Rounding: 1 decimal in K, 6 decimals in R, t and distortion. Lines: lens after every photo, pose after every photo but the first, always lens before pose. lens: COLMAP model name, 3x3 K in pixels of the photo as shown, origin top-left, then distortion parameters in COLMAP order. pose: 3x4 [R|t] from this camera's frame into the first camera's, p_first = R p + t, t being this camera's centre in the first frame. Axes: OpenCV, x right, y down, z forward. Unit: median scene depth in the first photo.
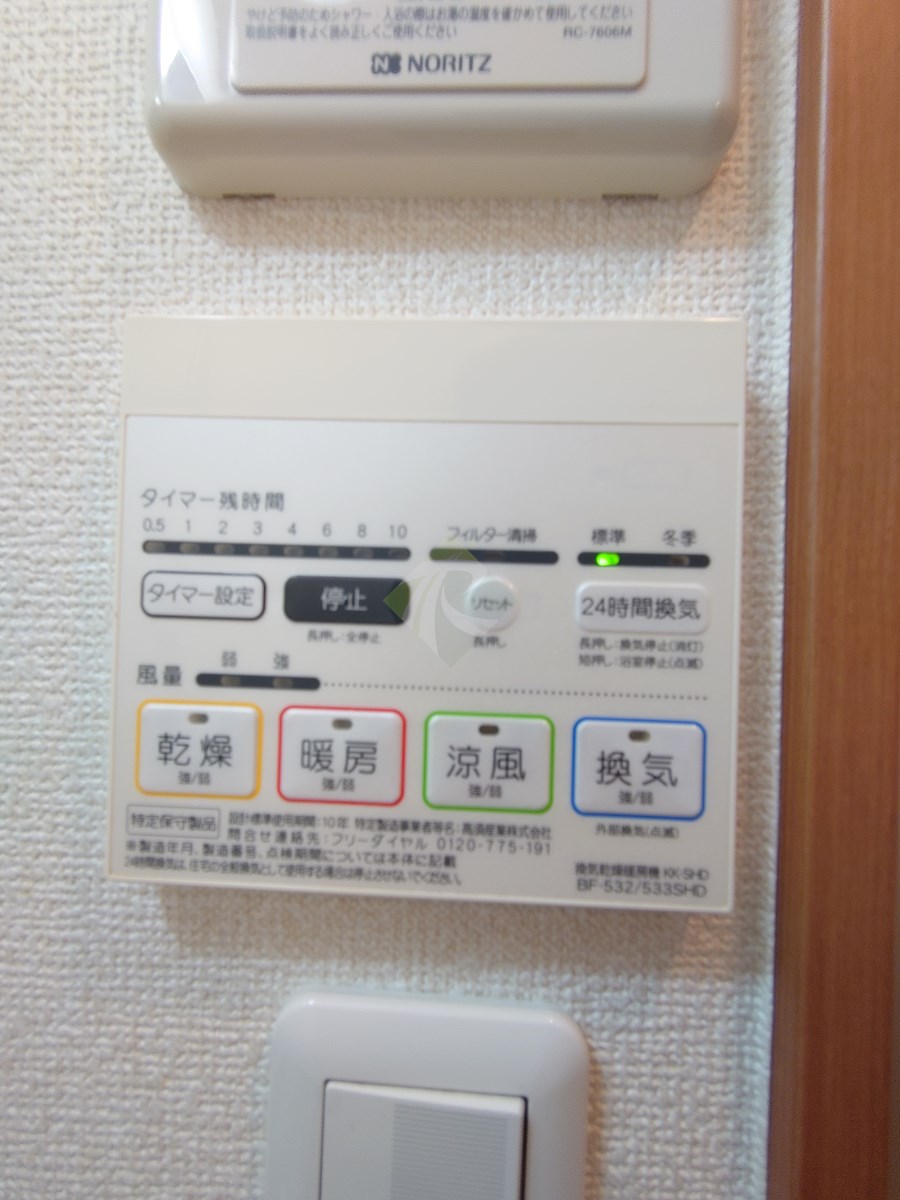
lens RADIAL K [[478.9, 0, 450.0], [0, 478.9, 600.0], [0, 0, 1]] dist [0.001133, -0.000045]
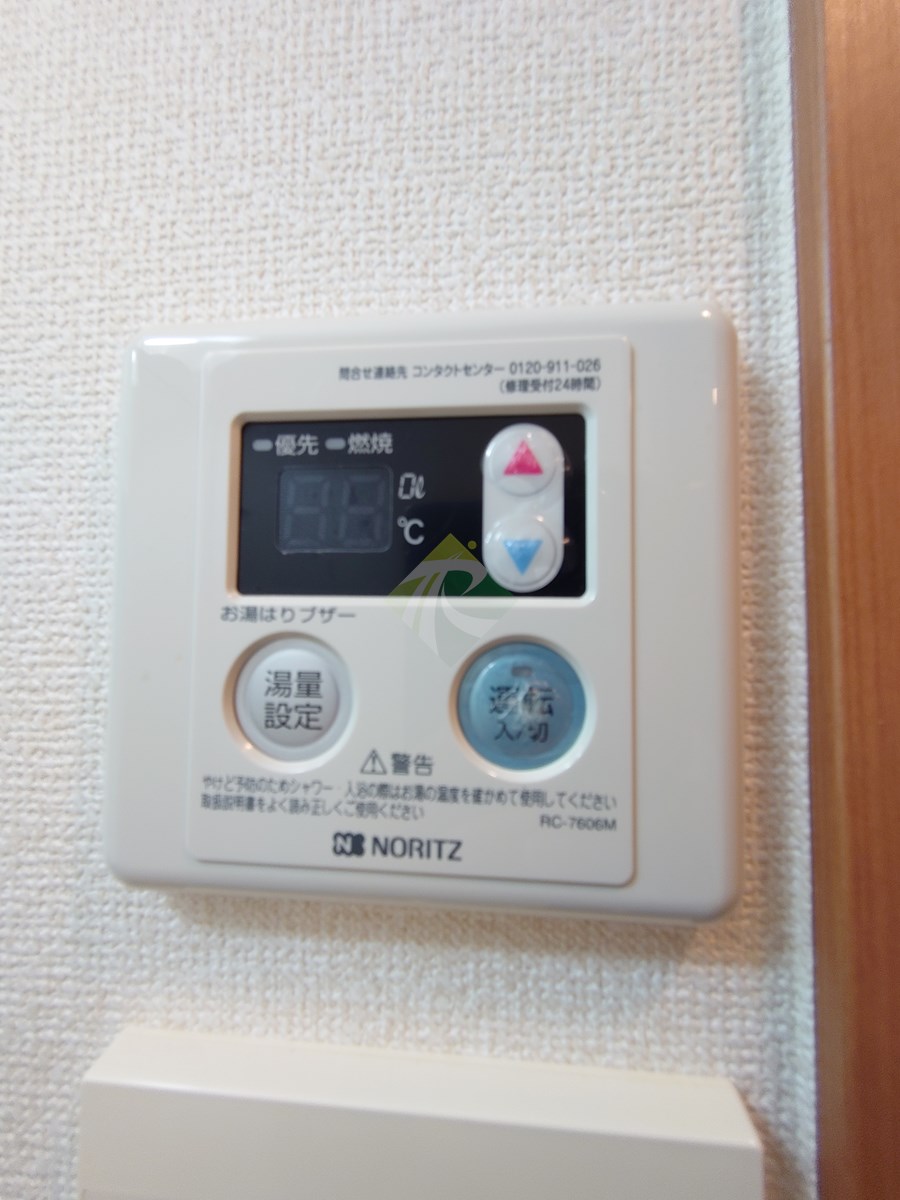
lens RADIAL K [[495.1, 0, 450.0], [0, 495.1, 600.0], [0, 0, 1]] dist [-0.000537, -0.000813]
pose [[0.998373, -0.024709, -0.051380, 0.108389], [0.023128, 0.999247, -0.031149, -1.372939], [0.052111, 0.029910, 0.998193, 0.037211]]
